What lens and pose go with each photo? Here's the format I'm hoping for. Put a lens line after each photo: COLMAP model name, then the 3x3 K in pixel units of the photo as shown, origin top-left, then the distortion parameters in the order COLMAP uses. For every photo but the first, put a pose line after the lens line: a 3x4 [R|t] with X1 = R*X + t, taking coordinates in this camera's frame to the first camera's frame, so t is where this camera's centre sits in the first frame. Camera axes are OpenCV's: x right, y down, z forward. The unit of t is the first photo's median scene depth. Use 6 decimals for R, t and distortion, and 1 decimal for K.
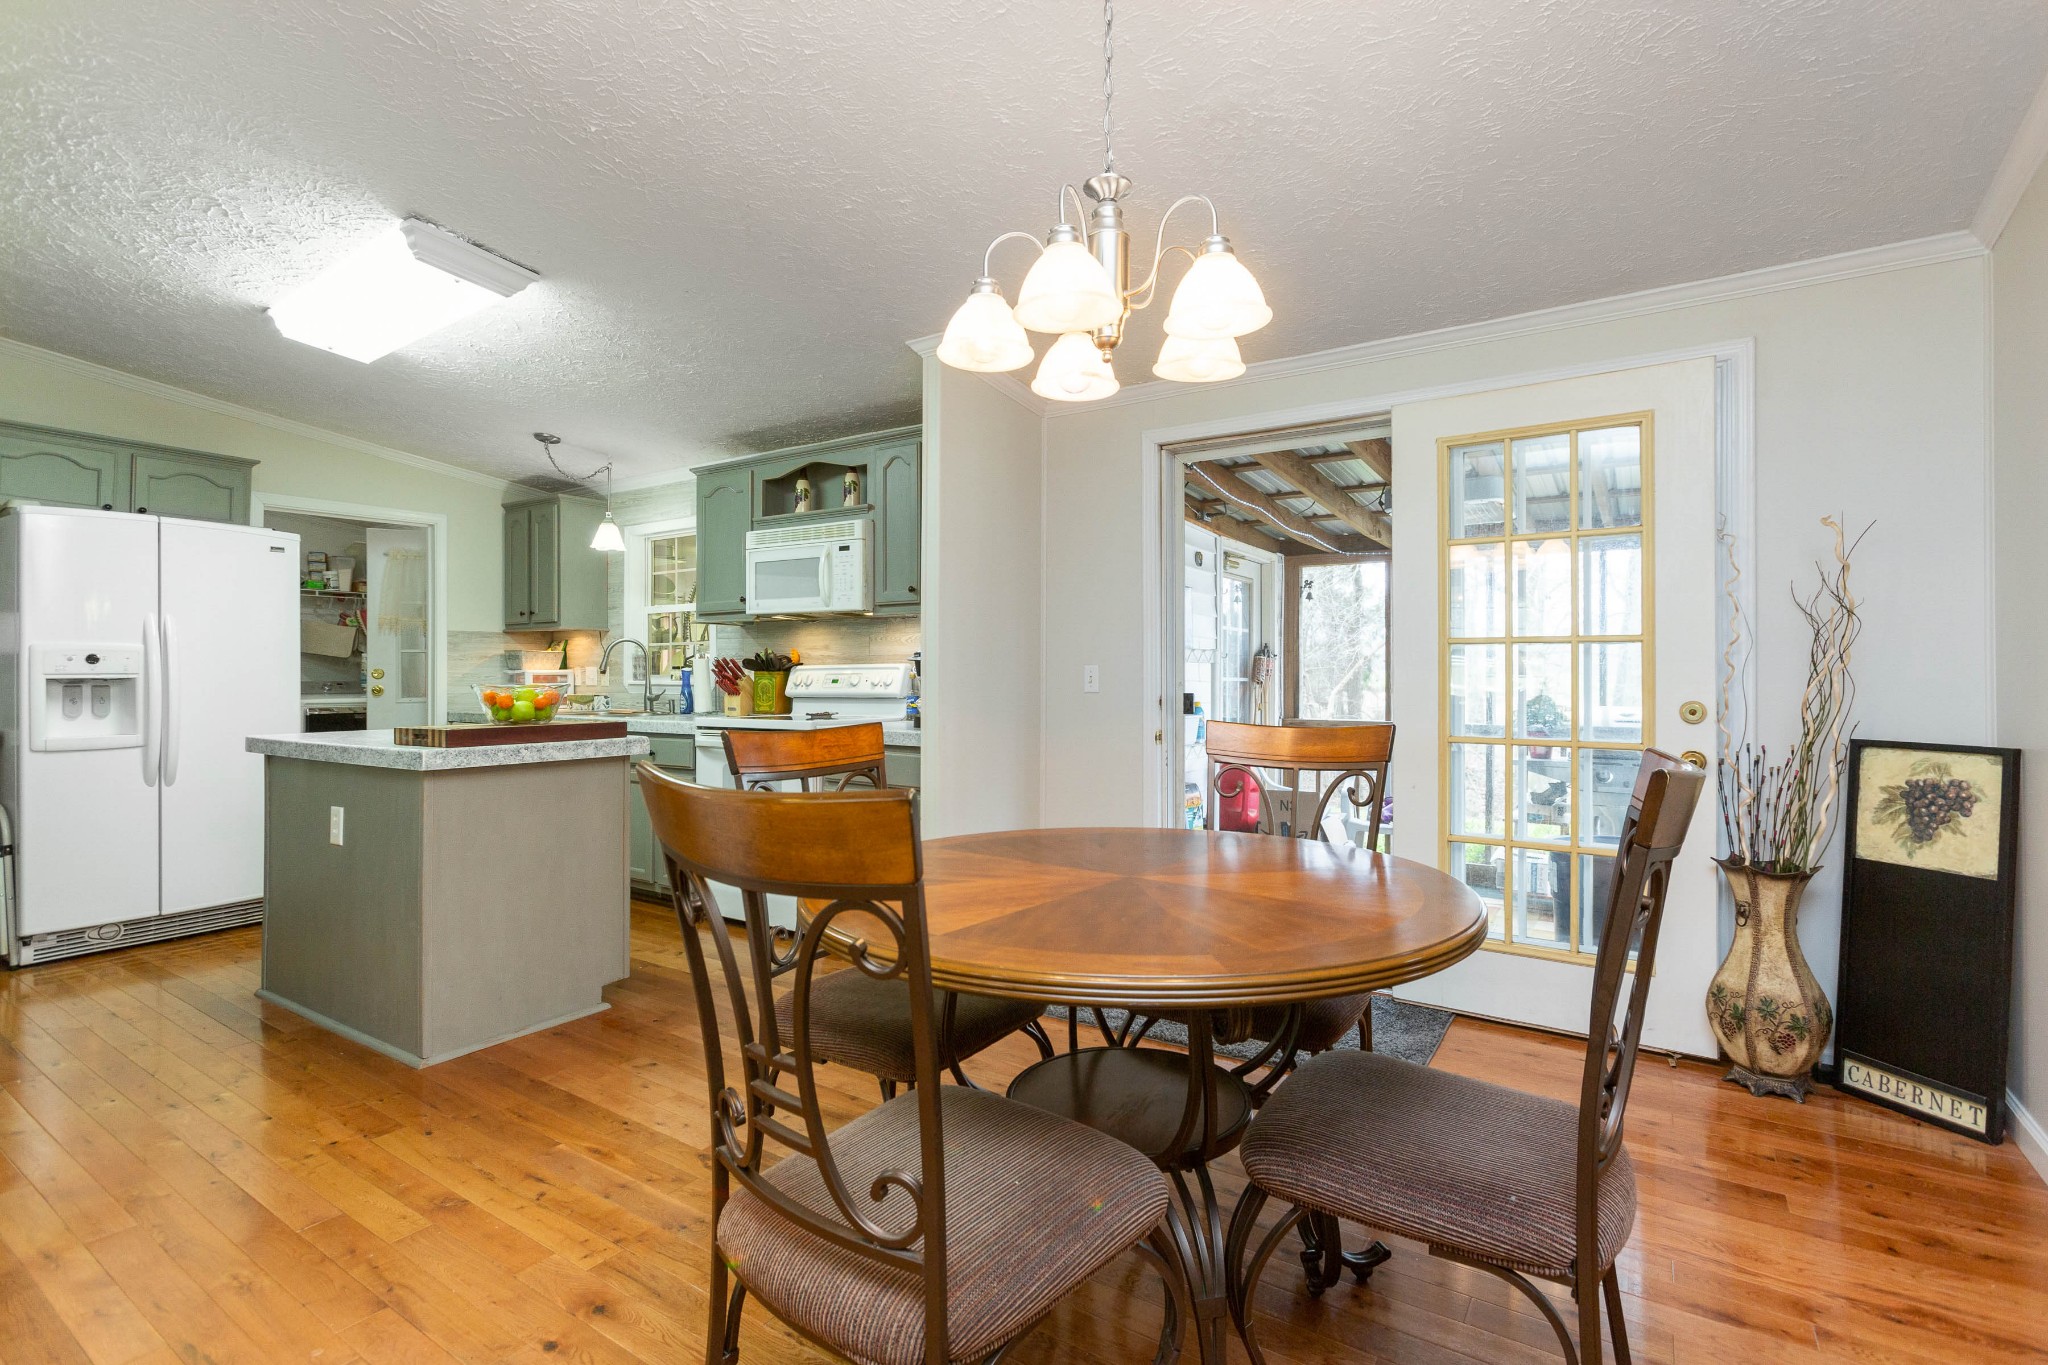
lens RADIAL K [[946.9, 0, 1024.0], [0, 946.9, 682.5], [0, 0, 1]] dist [-0.000978, -0.000095]
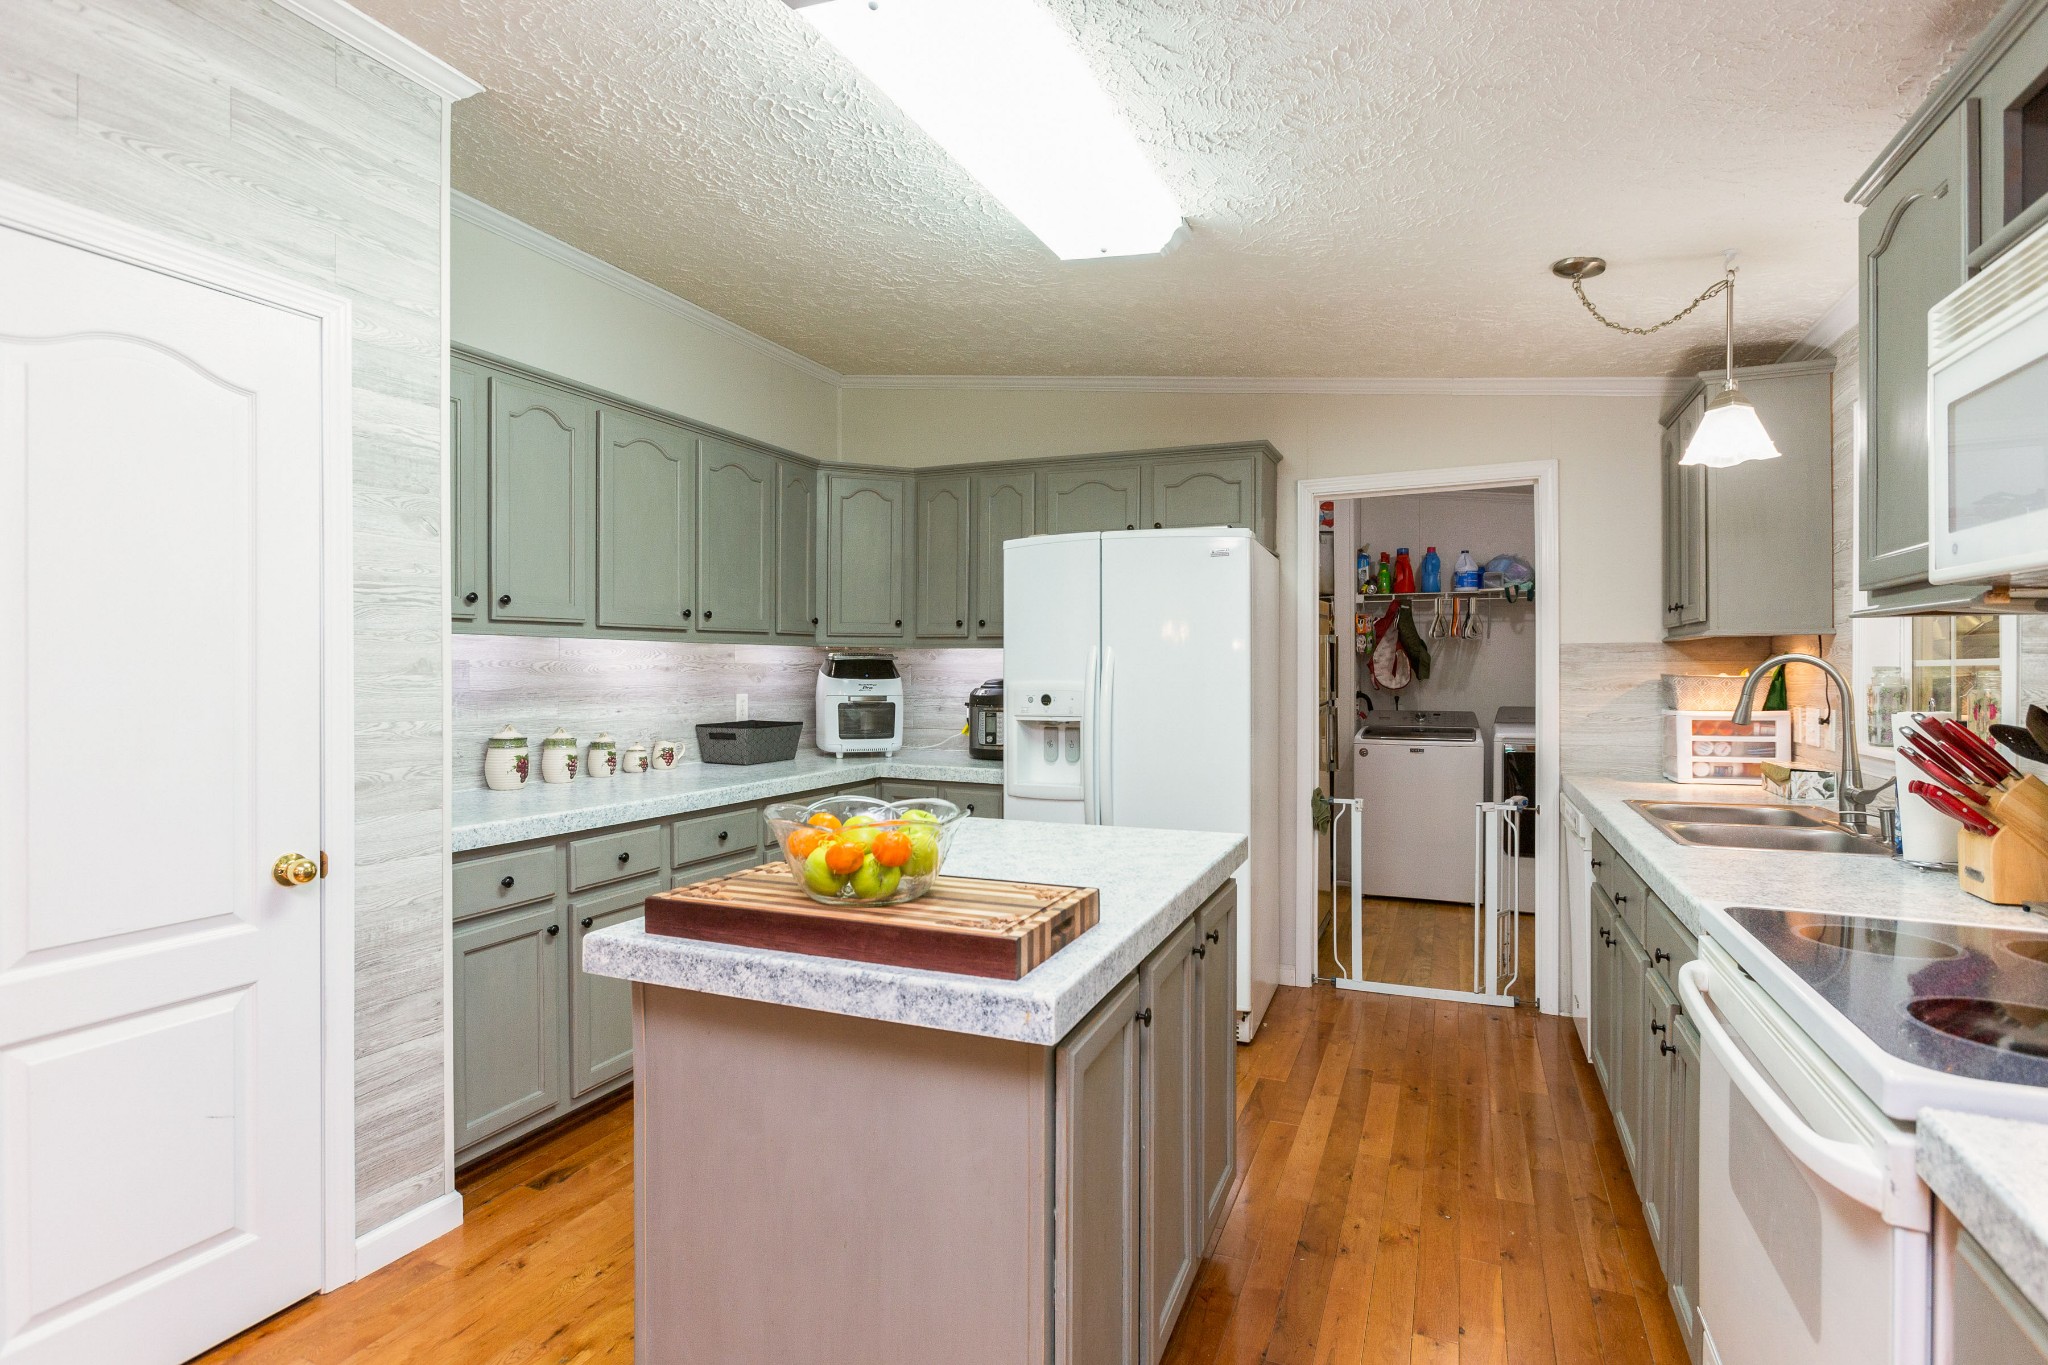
lens RADIAL K [[997.8, 0, 1031.0], [0, 997.8, 679.9], [0, 0, 1]] dist [-0.001574, 0.000408]
pose [[0.177880, 0.010587, -0.983995, -0.046673], [-0.005960, 0.999935, 0.009681, -0.066006], [0.984034, 0.004143, 0.177931, 1.005507]]
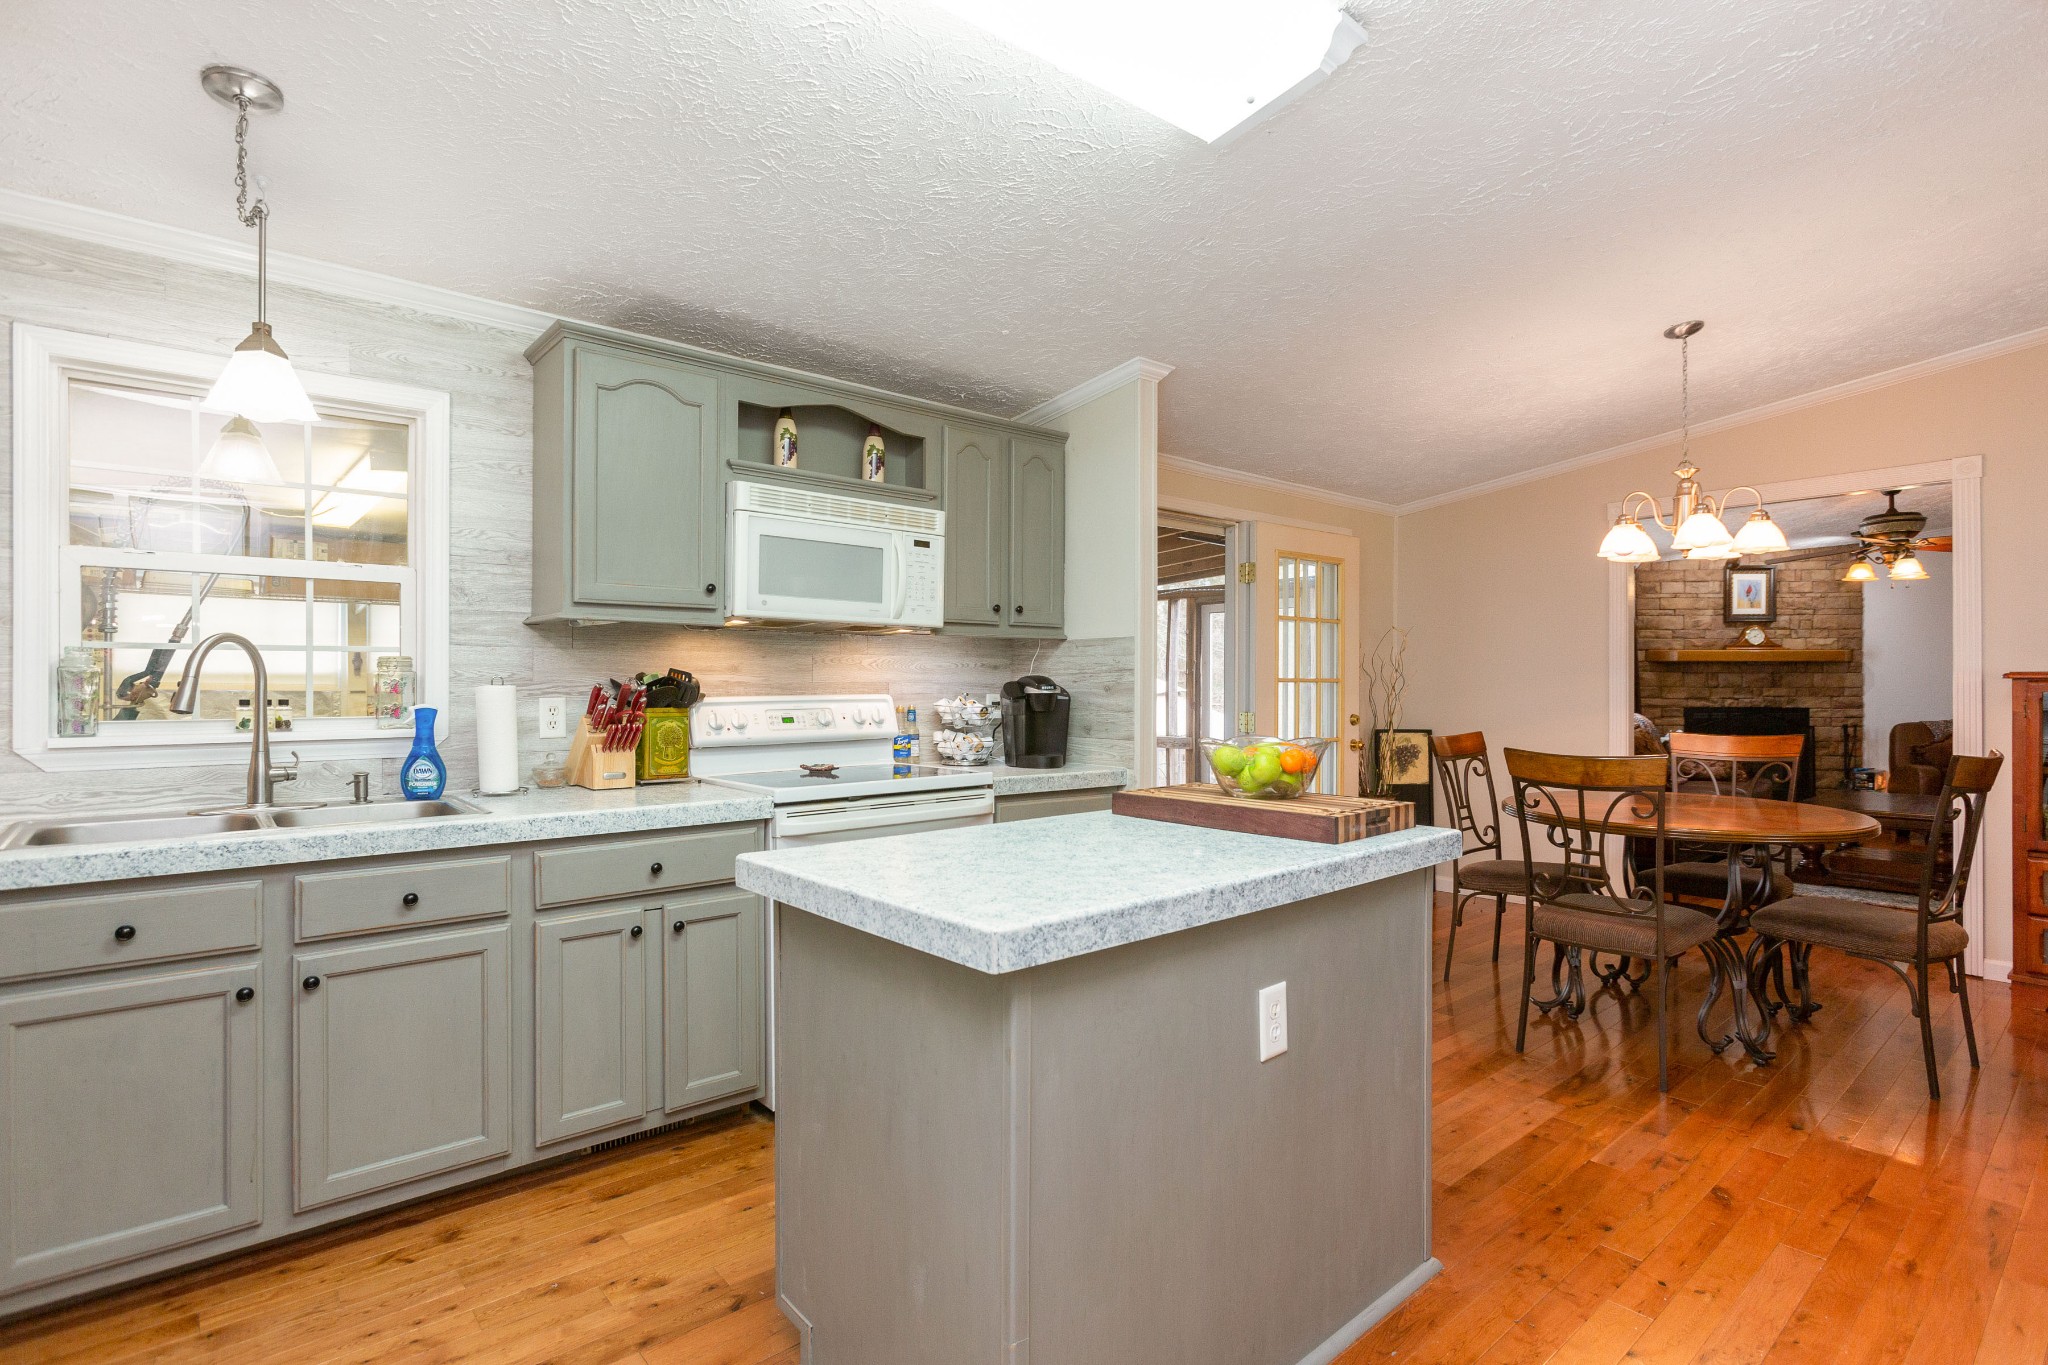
lens RADIAL K [[997.8, 0, 1031.0], [0, 997.8, 679.9], [0, 0, 1]] dist [-0.001574, 0.000408]
pose [[0.272595, 0.003401, 0.962123, -1.307949], [0.005931, 0.999969, -0.005215, -0.039297], [-0.962111, 0.007128, 0.272567, 0.977309]]
